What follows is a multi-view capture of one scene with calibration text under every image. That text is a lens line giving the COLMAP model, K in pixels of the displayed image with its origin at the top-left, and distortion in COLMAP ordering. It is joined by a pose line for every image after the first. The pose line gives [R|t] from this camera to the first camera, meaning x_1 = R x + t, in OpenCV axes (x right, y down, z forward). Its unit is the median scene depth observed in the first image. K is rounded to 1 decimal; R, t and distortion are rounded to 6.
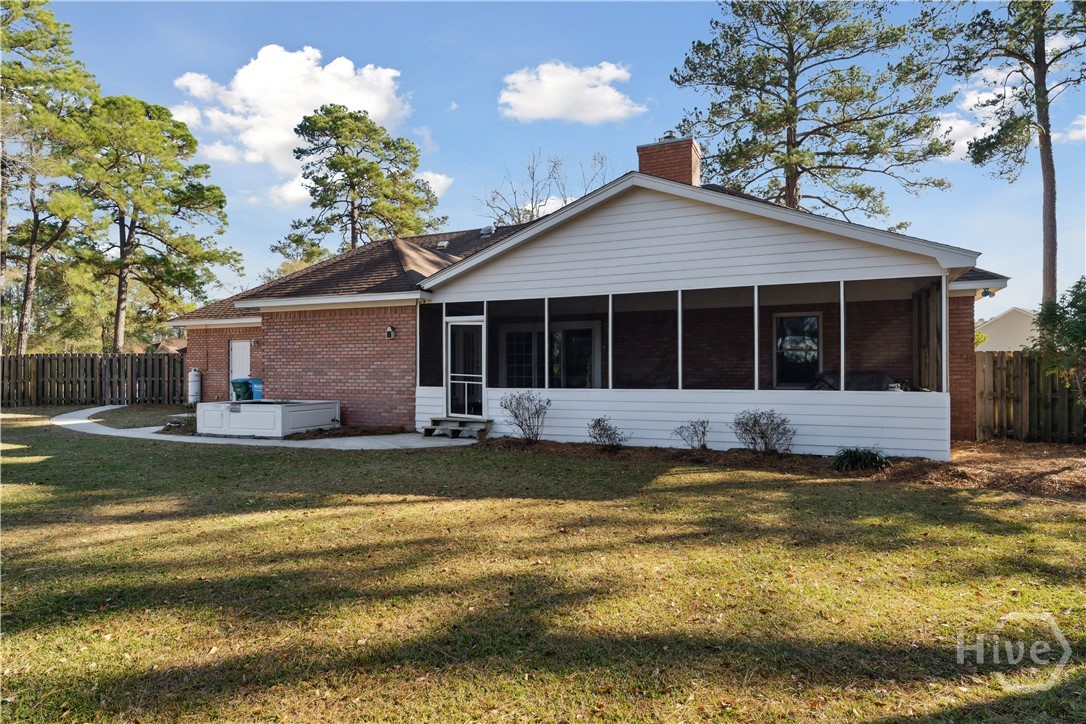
lens RADIAL K [[636.5, 0, 540.5], [0, 636.5, 367.7], [0, 0, 1]] dist [-0.000466, -0.002080]
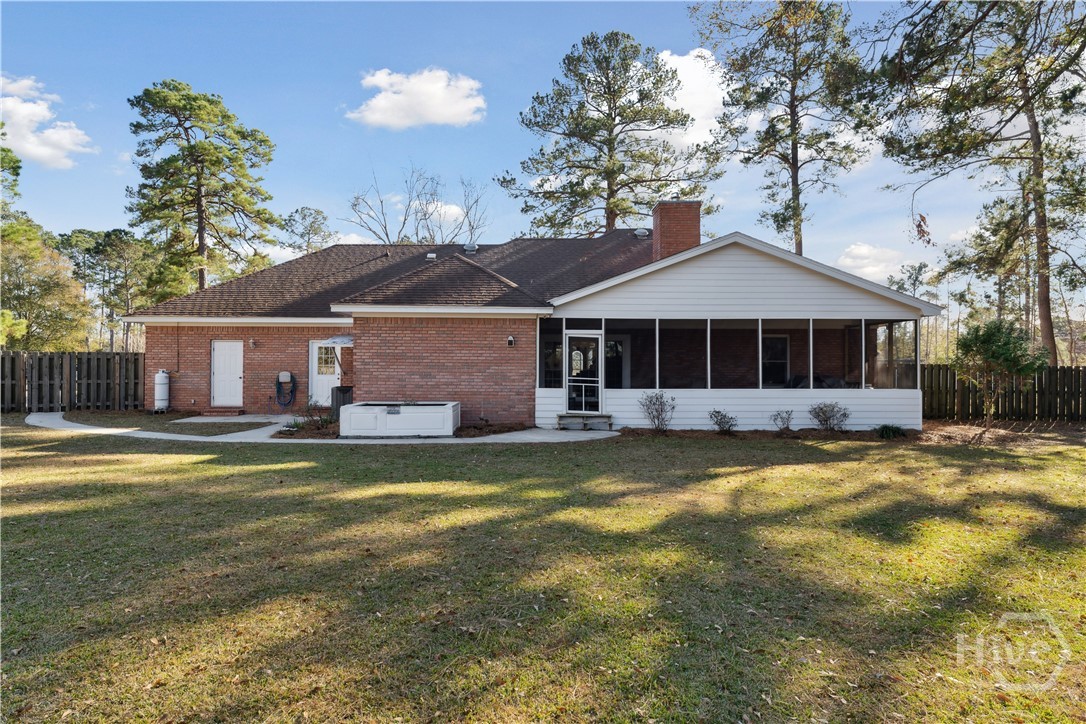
lens RADIAL K [[597.2, 0, 536.6], [0, 597.2, 361.5], [0, 0, 1]] dist [-0.001067, -0.000947]
pose [[0.904859, 0.011417, 0.425557, -0.672901], [-0.007068, 0.999905, -0.011797, -0.006547], [-0.425652, 0.007667, 0.904855, 0.009323]]
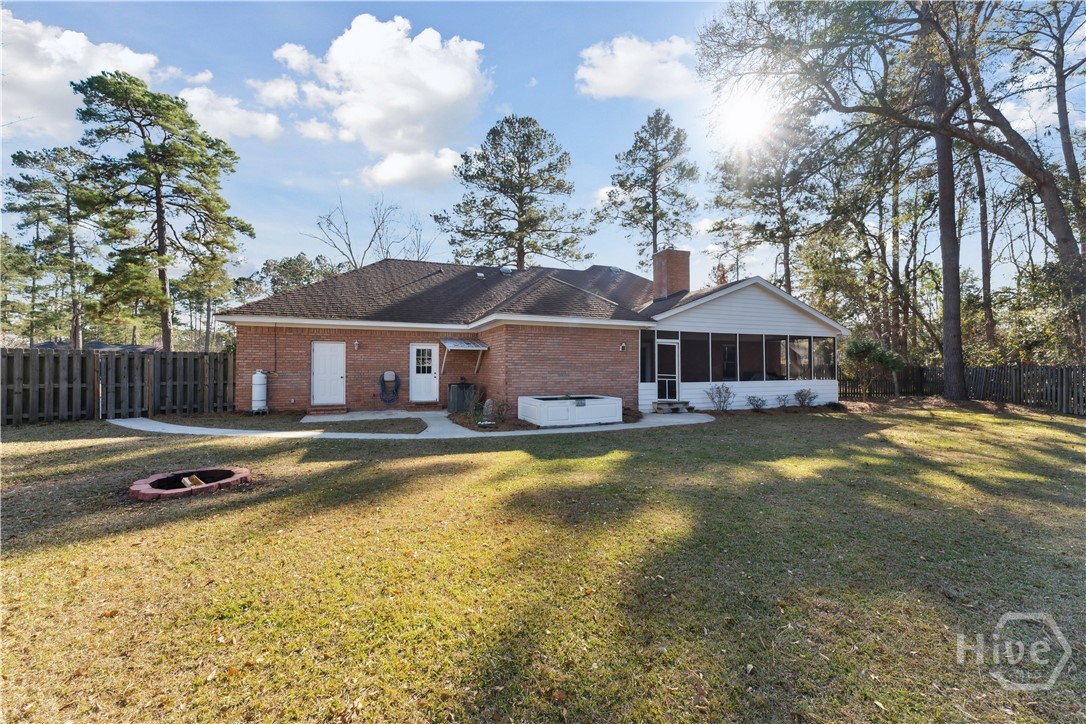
lens RADIAL K [[437.4, 0, 551.4], [0, 437.4, 361.9], [0, 0, 1]] dist [0.002695, 0.000235]
pose [[0.683871, 0.011731, 0.729509, -1.134750], [-0.004358, 0.999919, -0.011995, -0.007314], [-0.729590, 0.005024, 0.683867, 0.437998]]
